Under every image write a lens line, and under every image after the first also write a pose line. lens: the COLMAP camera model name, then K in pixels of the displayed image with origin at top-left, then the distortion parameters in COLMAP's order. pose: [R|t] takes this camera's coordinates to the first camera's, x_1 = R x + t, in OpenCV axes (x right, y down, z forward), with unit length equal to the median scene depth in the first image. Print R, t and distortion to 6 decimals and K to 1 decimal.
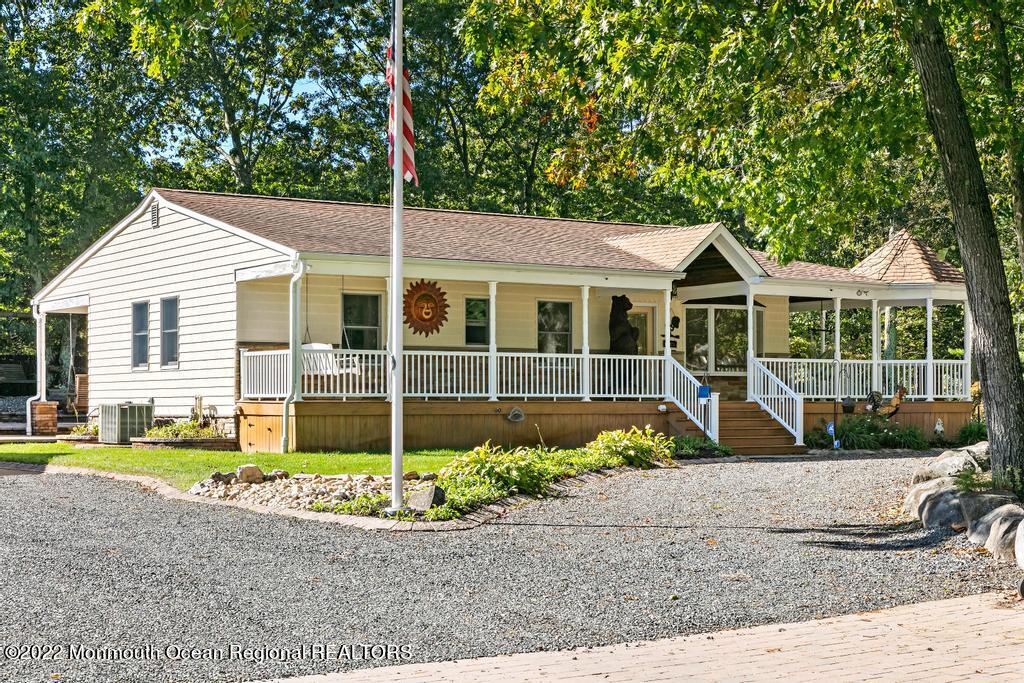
lens RADIAL K [[1677.1, 0, 513.7], [0, 1677.1, 428.1], [0, 0, 1]] dist [-0.023294, -0.069371]
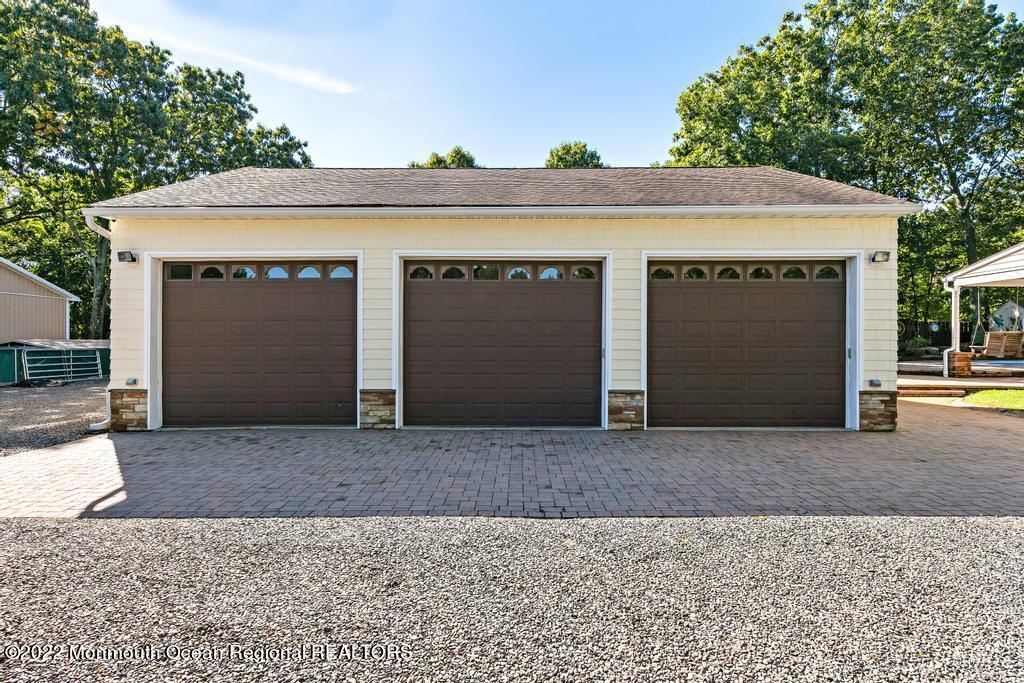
lens RADIAL K [[576.9, 0, 512.0], [0, 576.9, 341.5], [0, 0, 1]] dist [0.008926, 0.001882]
pose [[0.834927, -0.000224, -0.550361, -0.393014], [-0.005952, 0.999938, -0.009437, -0.021291], [0.550329, 0.011155, 0.834873, 0.506785]]
